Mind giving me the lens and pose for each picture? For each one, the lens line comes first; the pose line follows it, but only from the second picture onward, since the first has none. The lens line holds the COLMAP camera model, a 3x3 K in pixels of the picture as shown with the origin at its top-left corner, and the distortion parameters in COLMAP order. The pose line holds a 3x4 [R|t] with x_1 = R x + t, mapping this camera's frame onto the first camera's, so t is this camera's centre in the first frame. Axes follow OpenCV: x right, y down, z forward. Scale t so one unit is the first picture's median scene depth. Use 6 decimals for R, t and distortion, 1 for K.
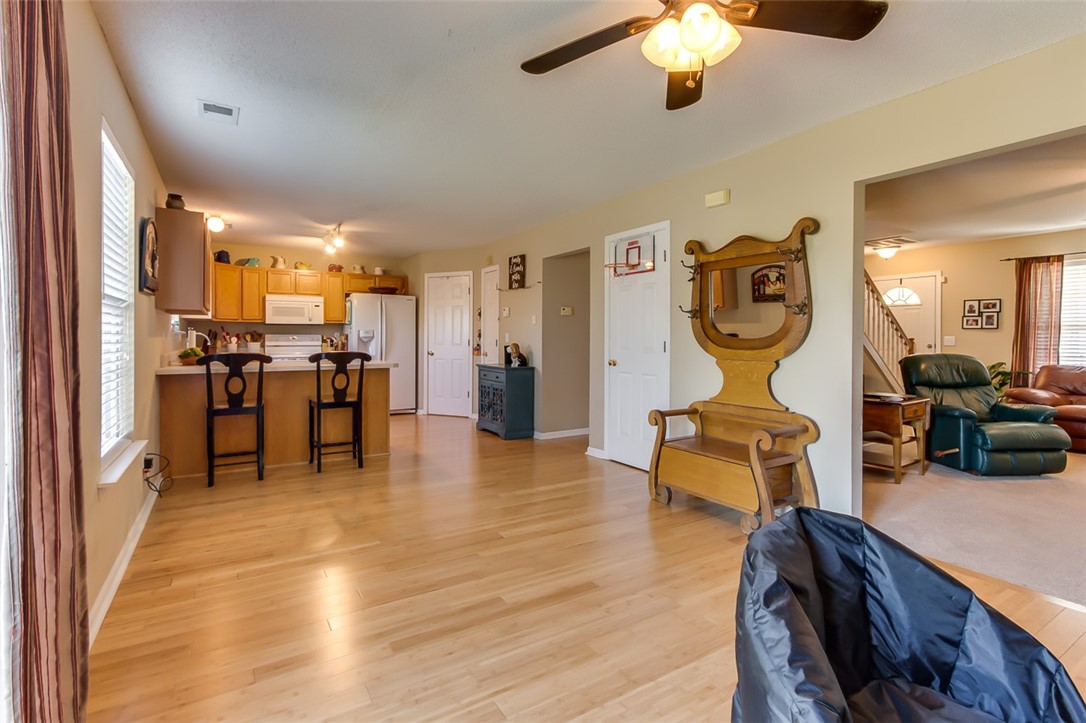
lens RADIAL K [[515.1, 0, 533.4], [0, 515.1, 341.6], [0, 0, 1]] dist [-0.000374, 0.000201]
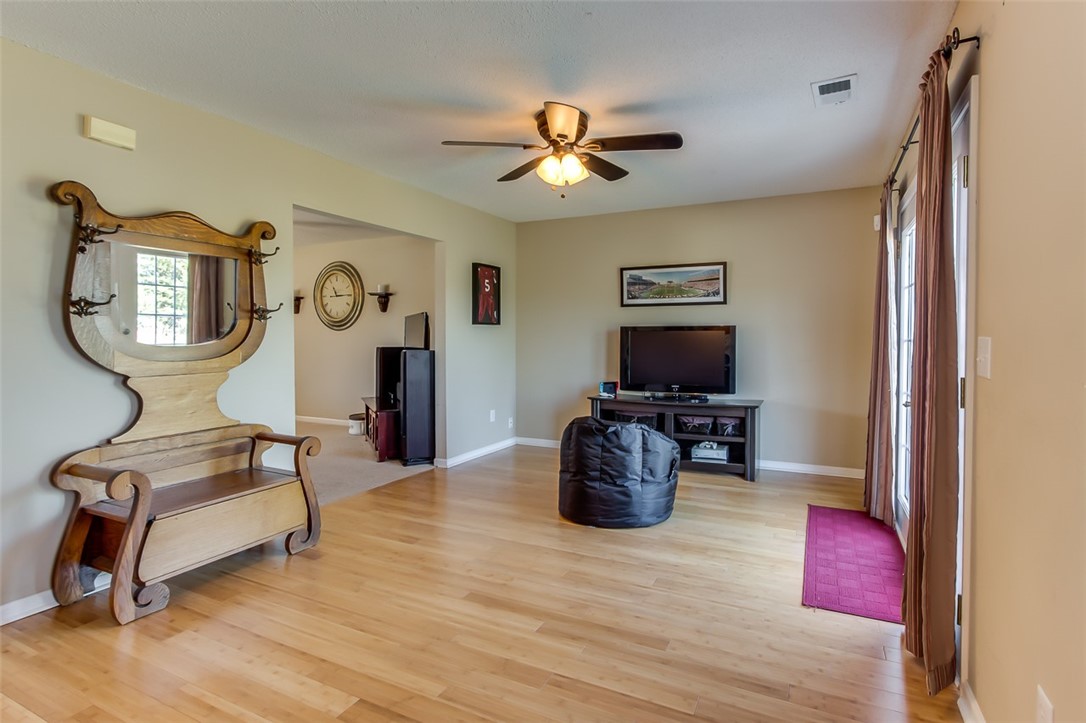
lens RADIAL K [[515.1, 0, 587.2], [0, 515.1, 340.6], [0, 0, 1]] dist [-0.000374, 0.000201]
pose [[-0.568685, -0.014850, 0.822421, -0.399110], [0.001821, 0.999812, 0.019312, -0.019411], [-0.822553, 0.012480, -0.568551, 0.663784]]
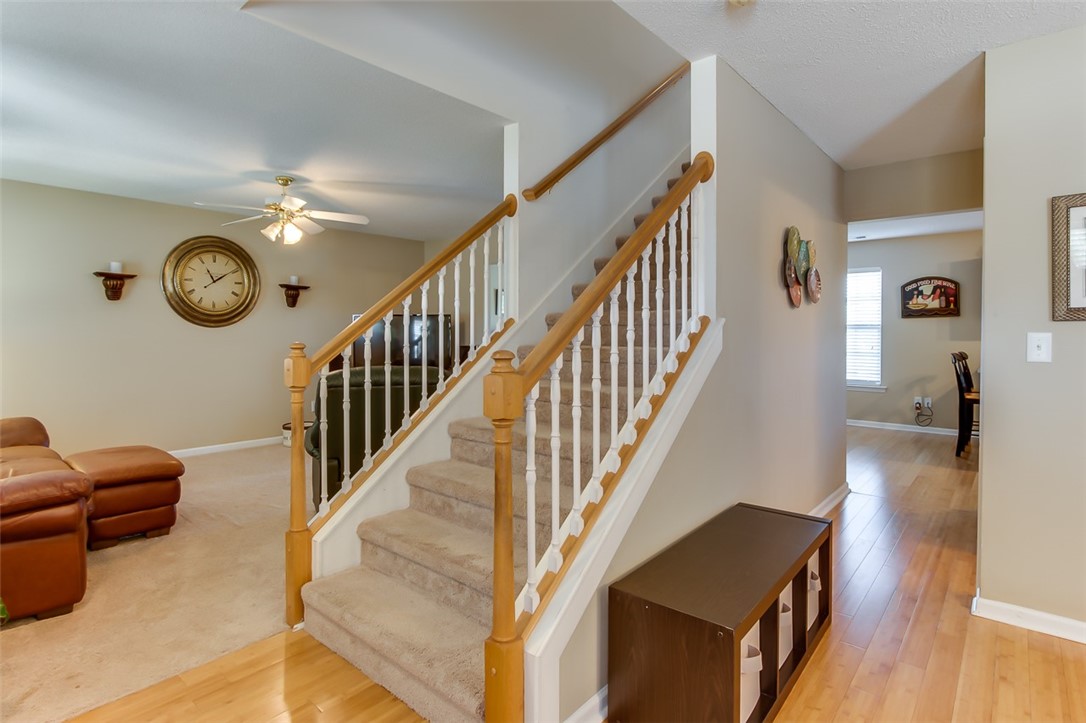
lens RADIAL K [[526.4, 0, 544.0], [0, 526.4, 345.8], [0, 0, 1]] dist [-0.023943, -0.002375]
pose [[-0.950196, 0.002357, -0.311645, 0.810501], [-0.006378, 0.999615, 0.027007, -0.016461], [0.311588, 0.027650, -0.949815, 1.633653]]
